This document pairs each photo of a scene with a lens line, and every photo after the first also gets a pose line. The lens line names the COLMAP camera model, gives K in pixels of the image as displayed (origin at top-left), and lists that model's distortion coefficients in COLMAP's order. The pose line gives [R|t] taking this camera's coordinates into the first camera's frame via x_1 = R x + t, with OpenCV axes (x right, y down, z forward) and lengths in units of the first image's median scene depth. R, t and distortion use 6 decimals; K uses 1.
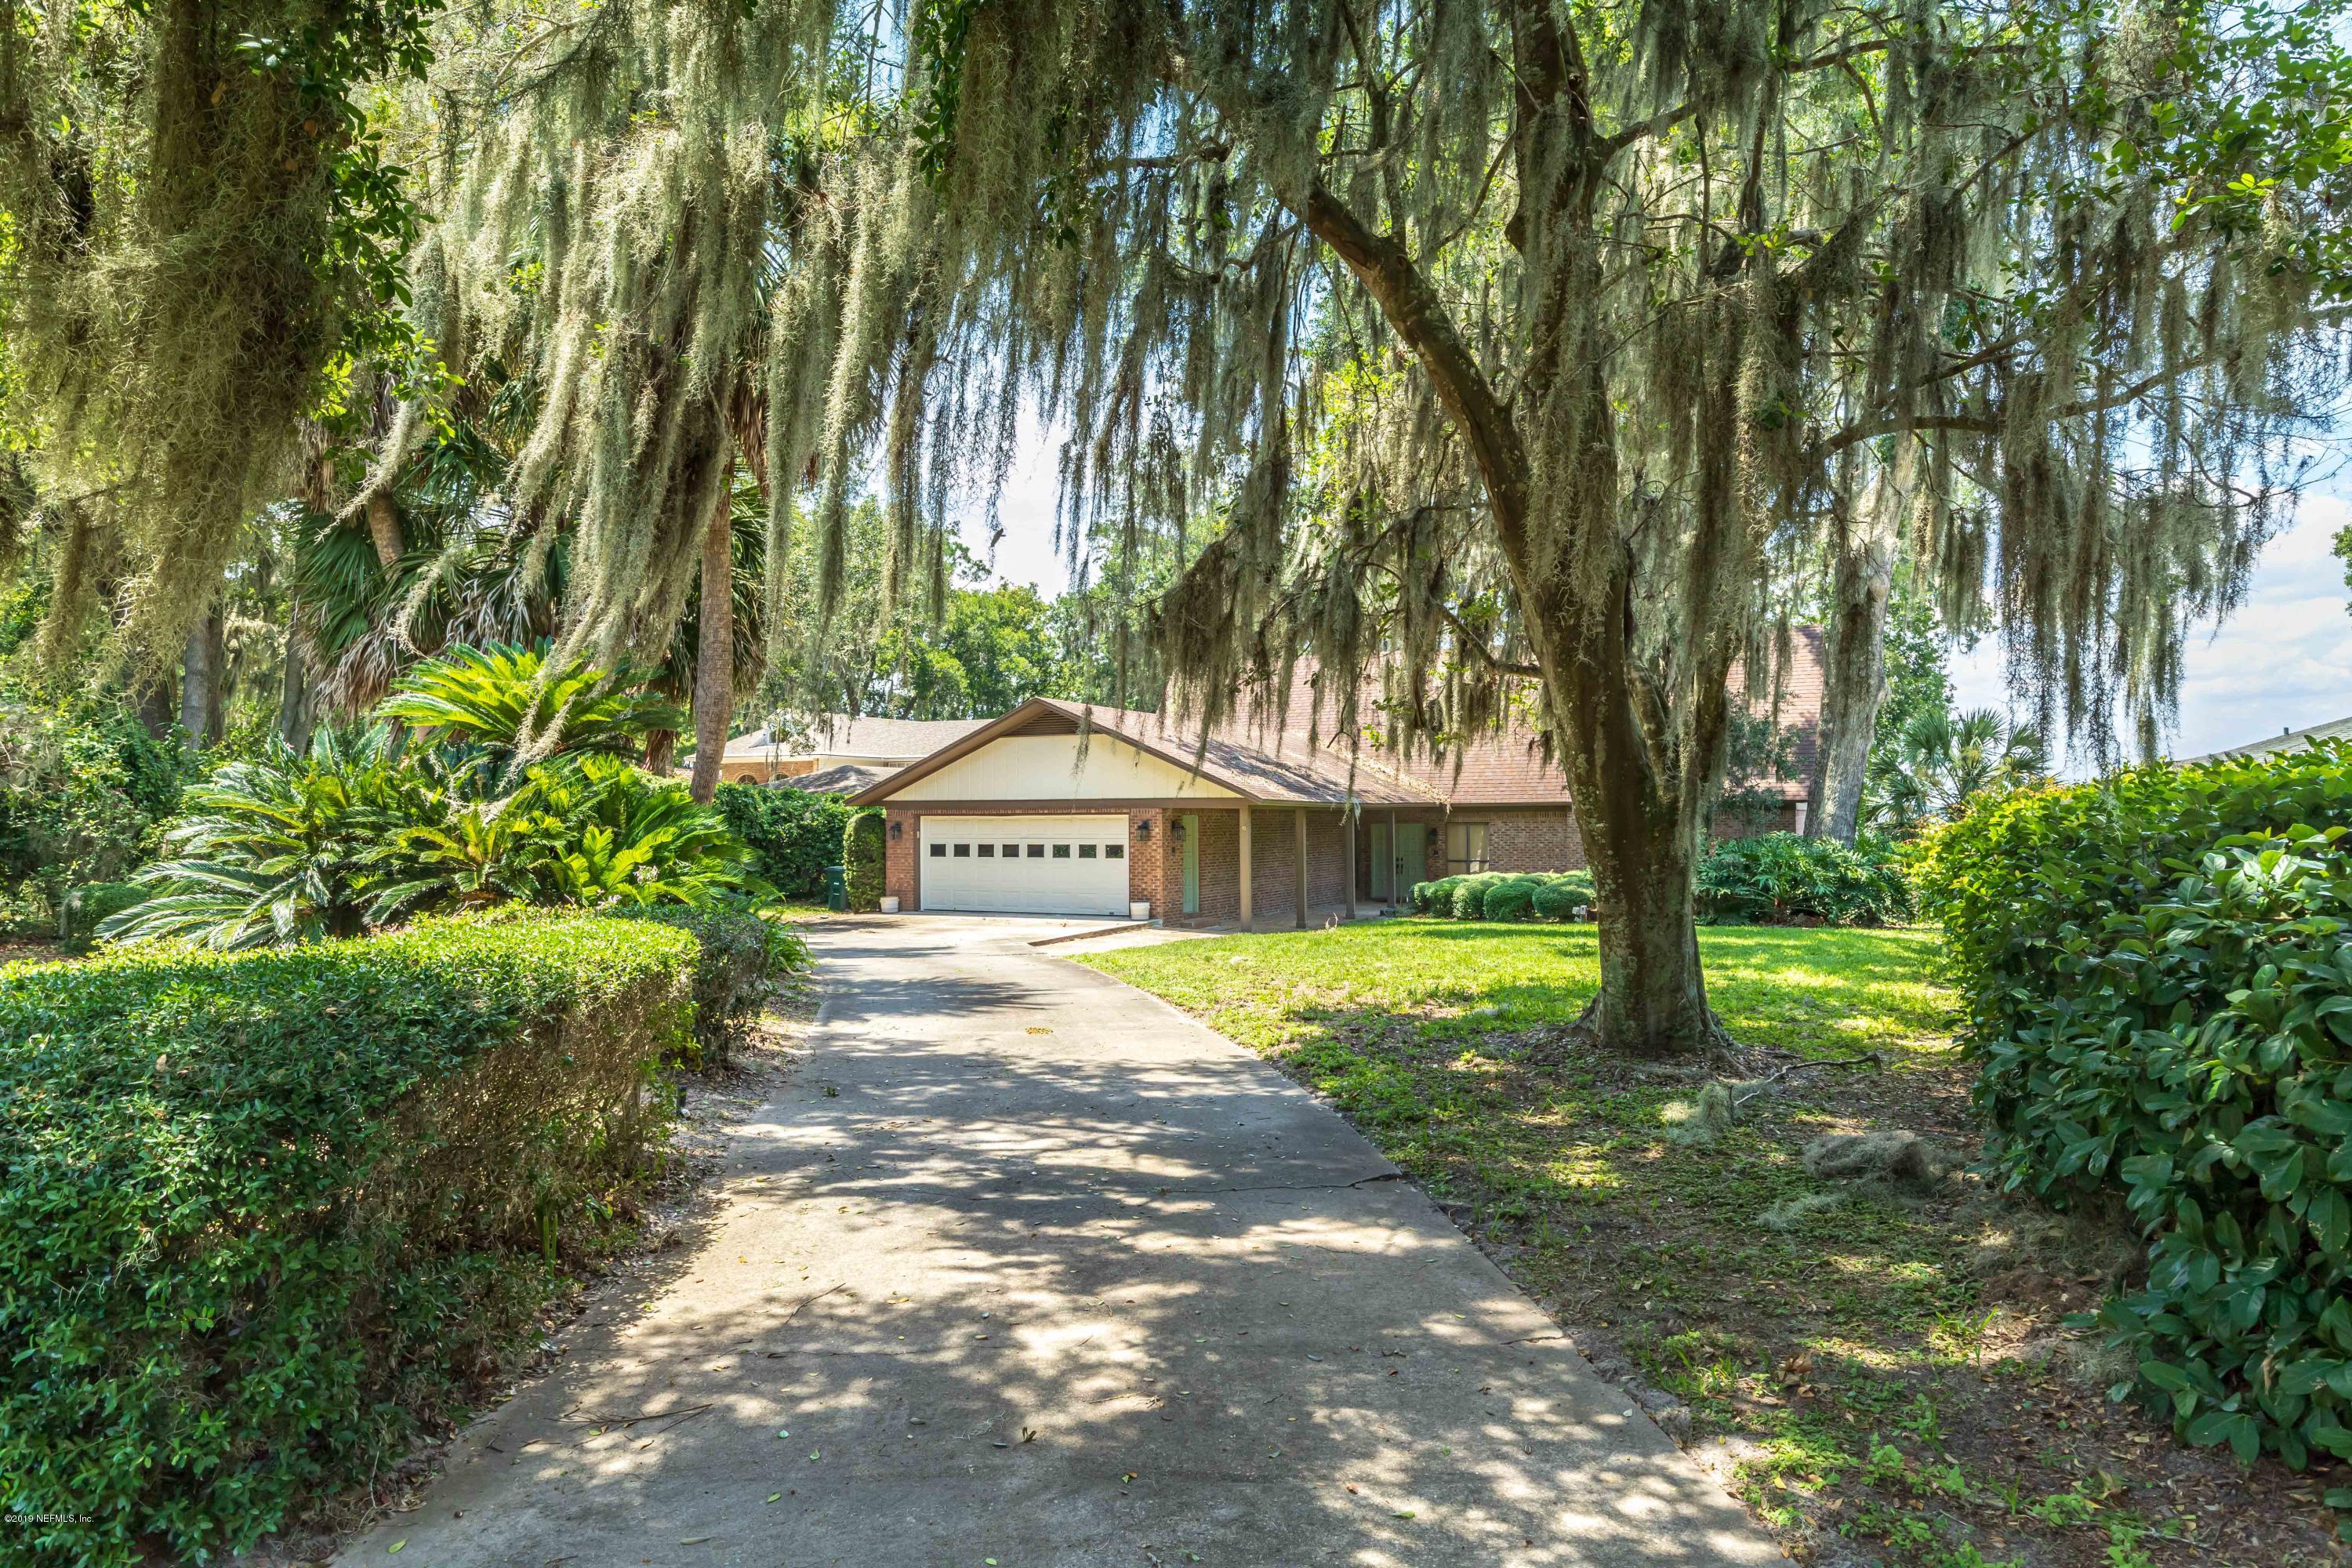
lens RADIAL K [[1408.8, 0, 1216.6], [0, 1408.8, 787.6], [0, 0, 1]] dist [-0.056932, 0.017889]
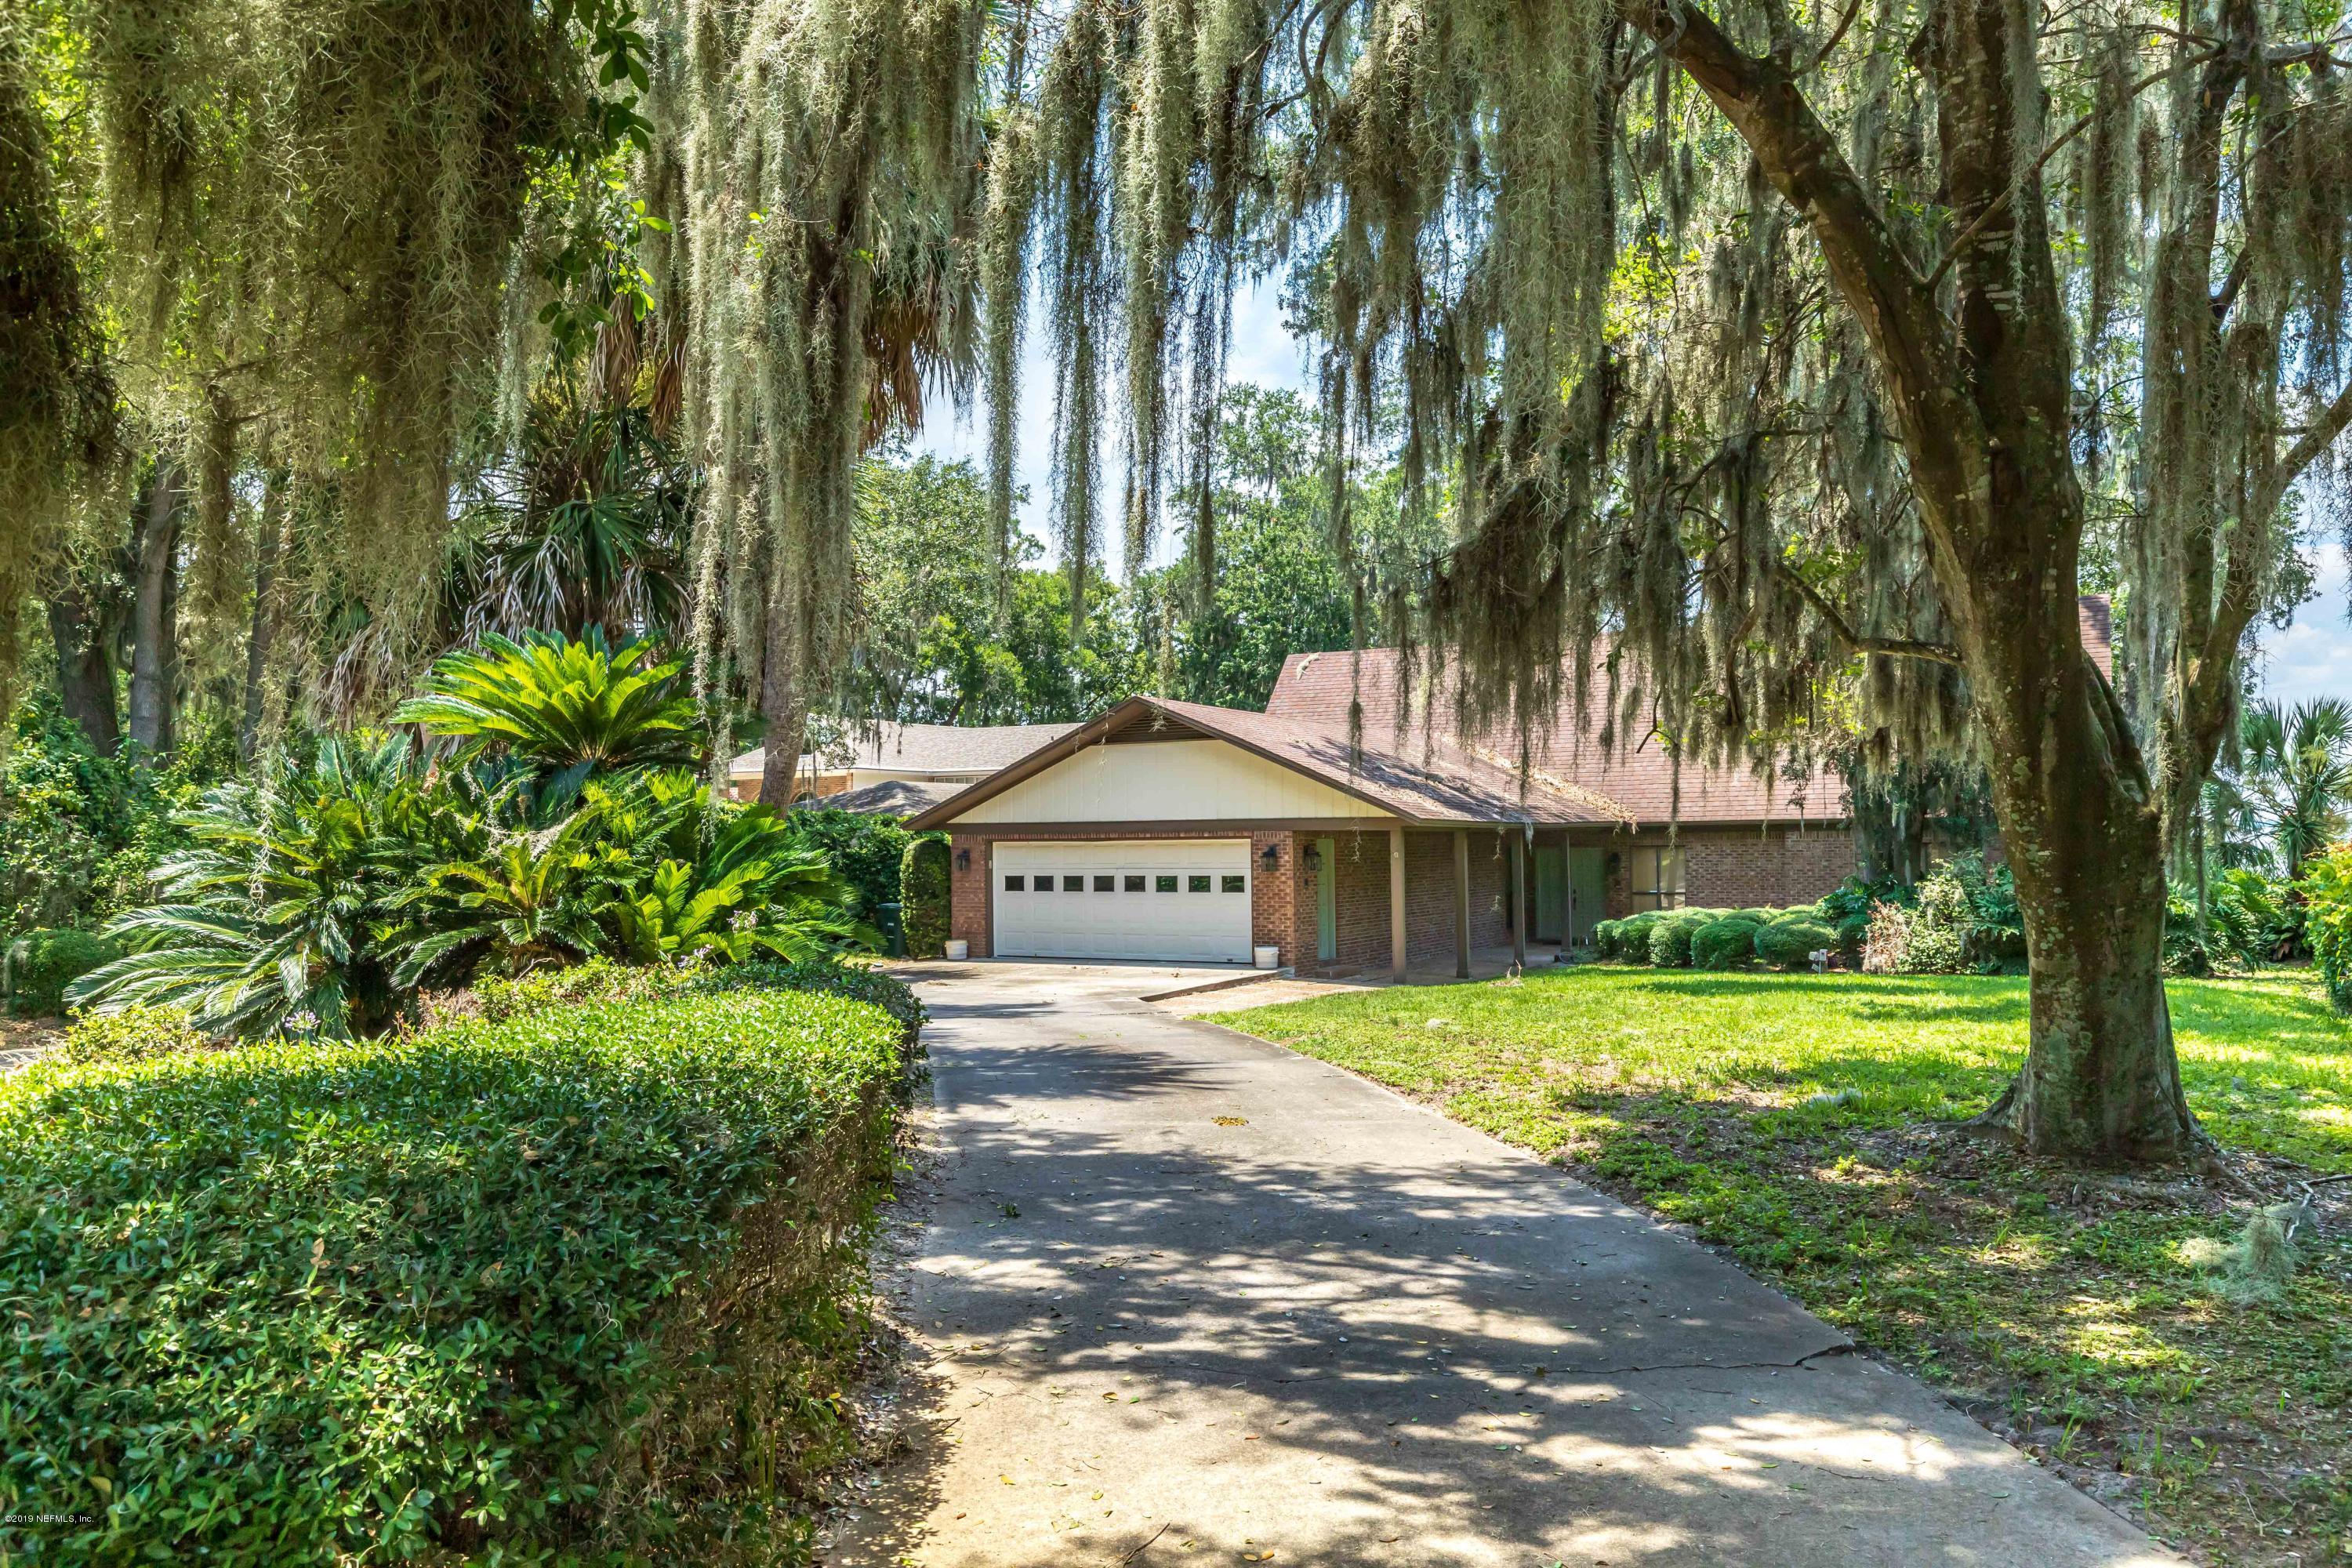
lens RADIAL K [[1680.0, 0, 1176.0], [0, 1680.0, 784.0], [0, 0, 1]] dist [-0.039385, 0.002872]
pose [[0.997343, -0.008448, -0.072362, -0.092158], [0.007554, 0.999892, -0.012619, -0.001178], [0.072461, 0.012039, 0.997299, 0.075247]]
